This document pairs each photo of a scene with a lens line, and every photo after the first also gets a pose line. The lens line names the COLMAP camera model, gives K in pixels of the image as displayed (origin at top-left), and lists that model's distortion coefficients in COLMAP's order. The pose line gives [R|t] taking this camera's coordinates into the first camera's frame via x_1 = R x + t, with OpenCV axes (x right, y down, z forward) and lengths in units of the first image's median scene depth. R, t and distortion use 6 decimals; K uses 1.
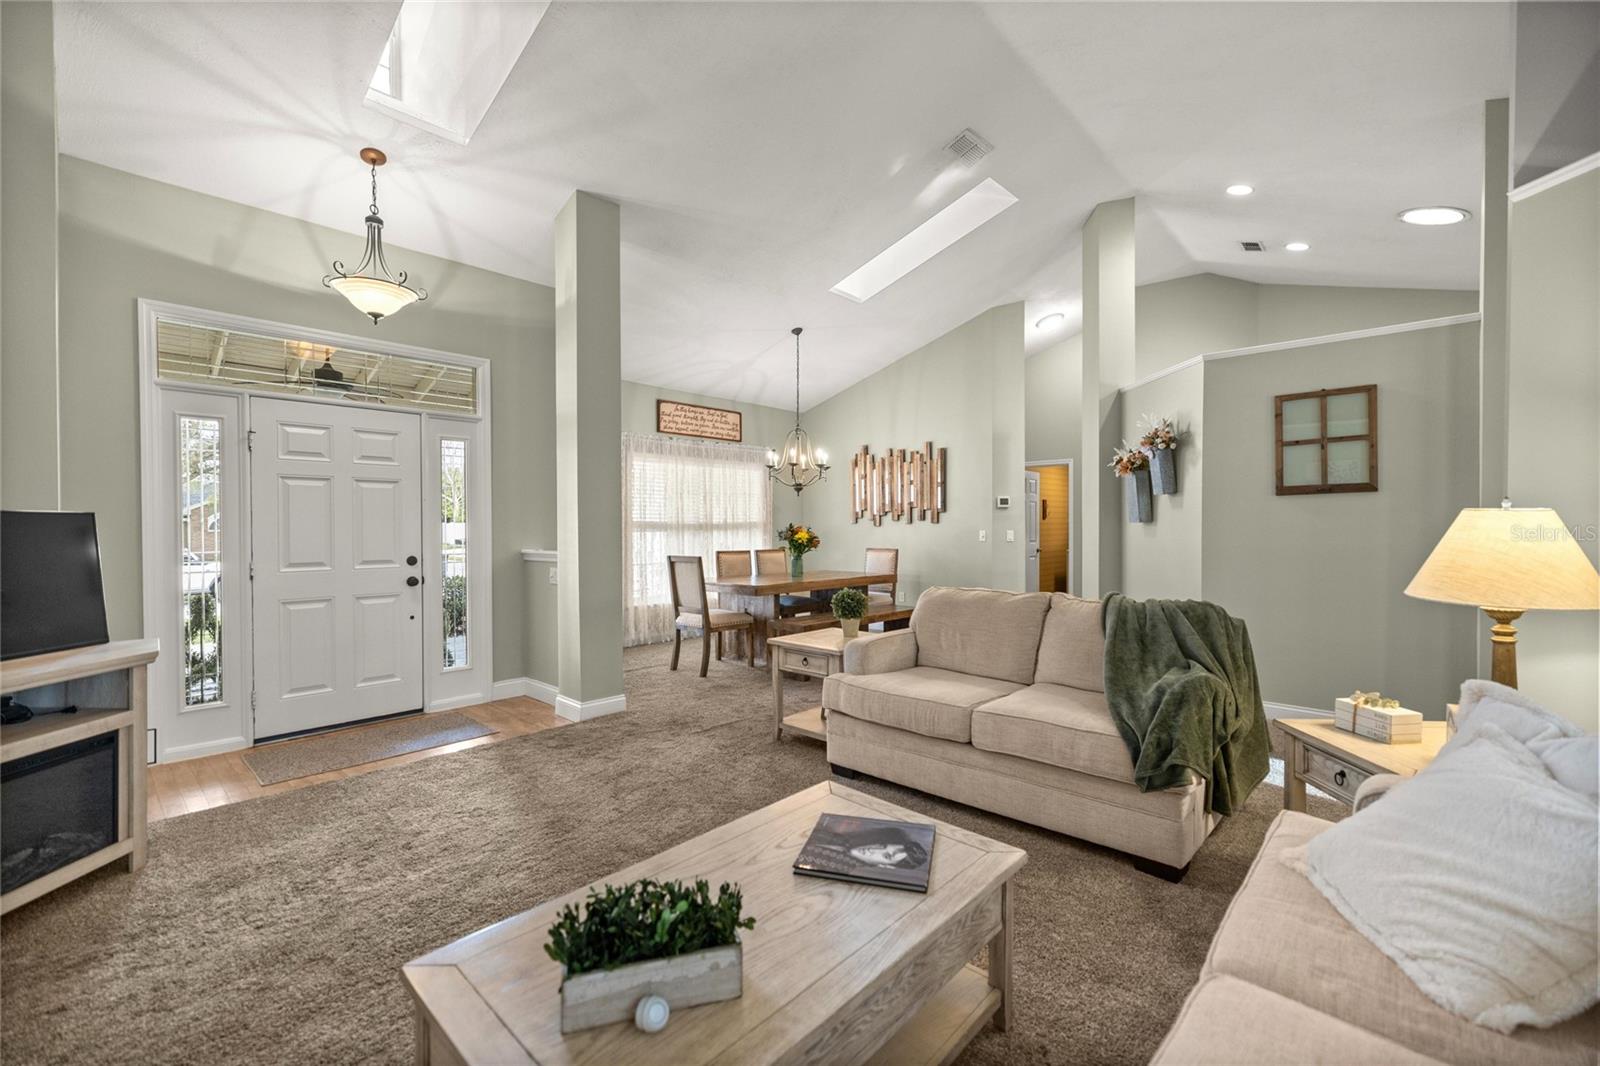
lens RADIAL K [[671.7, 0, 794.2], [0, 671.7, 532.5], [0, 0, 1]] dist [0.001666, 0.000249]
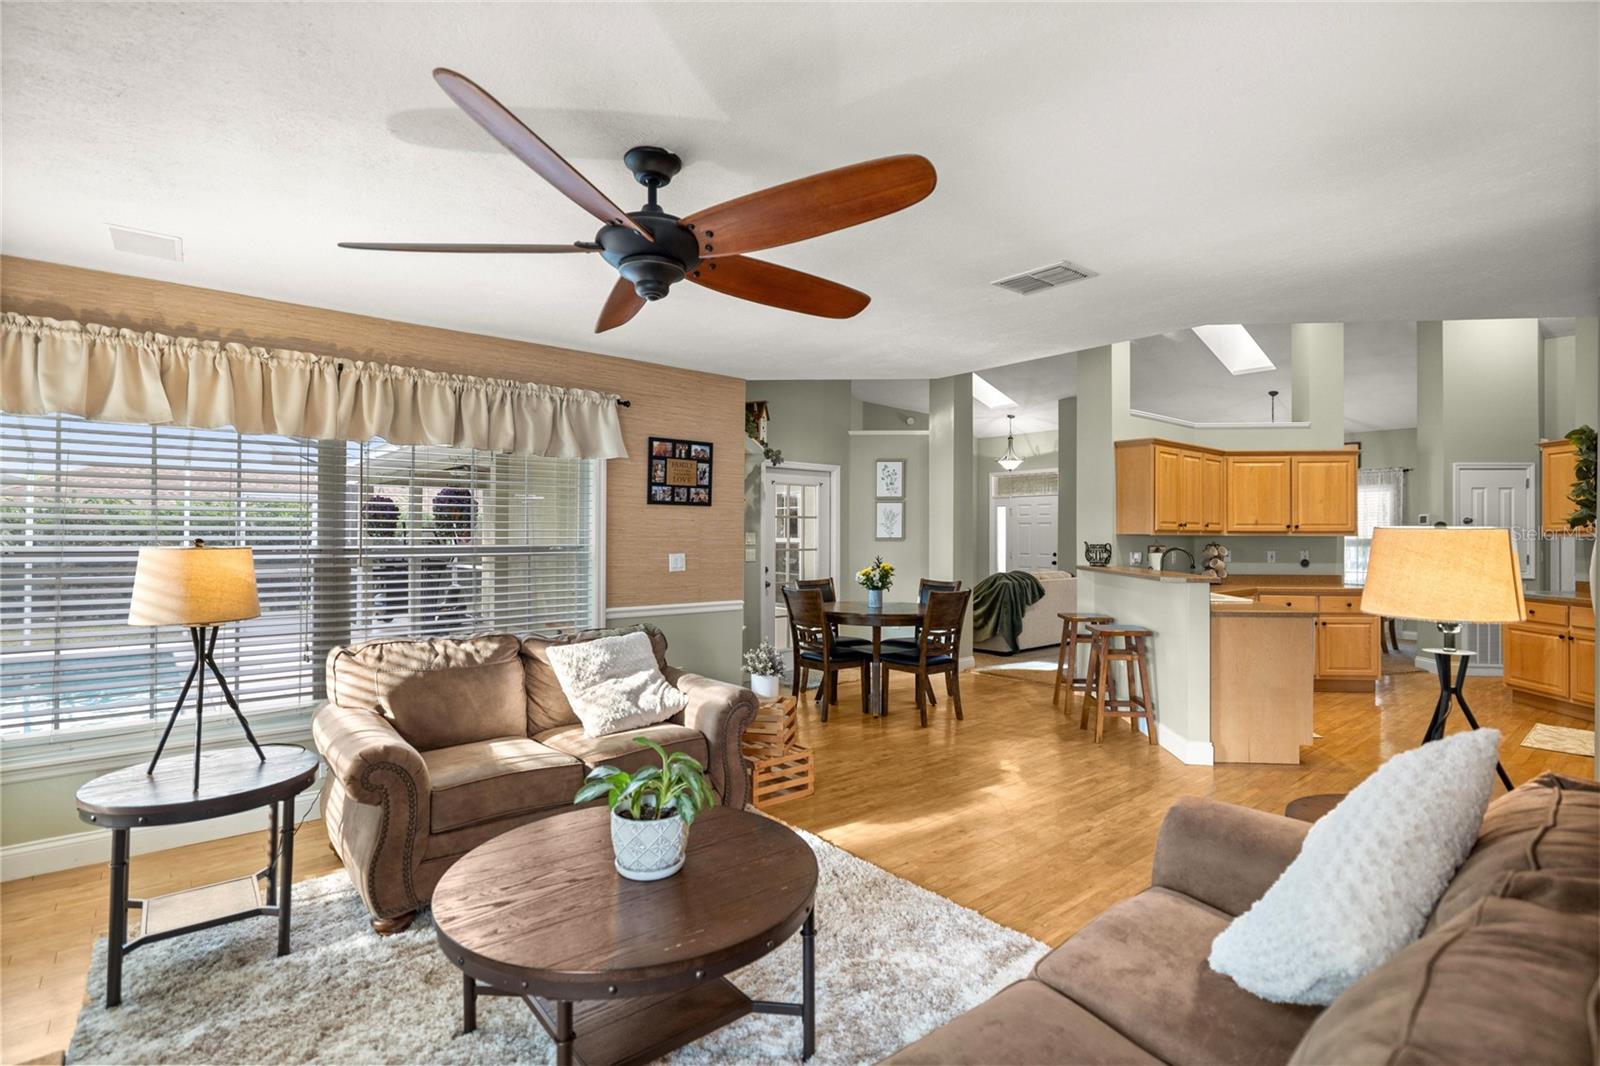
lens RADIAL K [[761.6, 0, 801.9], [0, 761.6, 529.3], [0, 0, 1]] dist [-0.003606, 0.001336]
pose [[-0.104052, -0.006063, -0.994553, 1.408456], [-0.012402, 0.999912, -0.004798, -0.015565], [0.994495, 0.011835, -0.104118, 0.223052]]
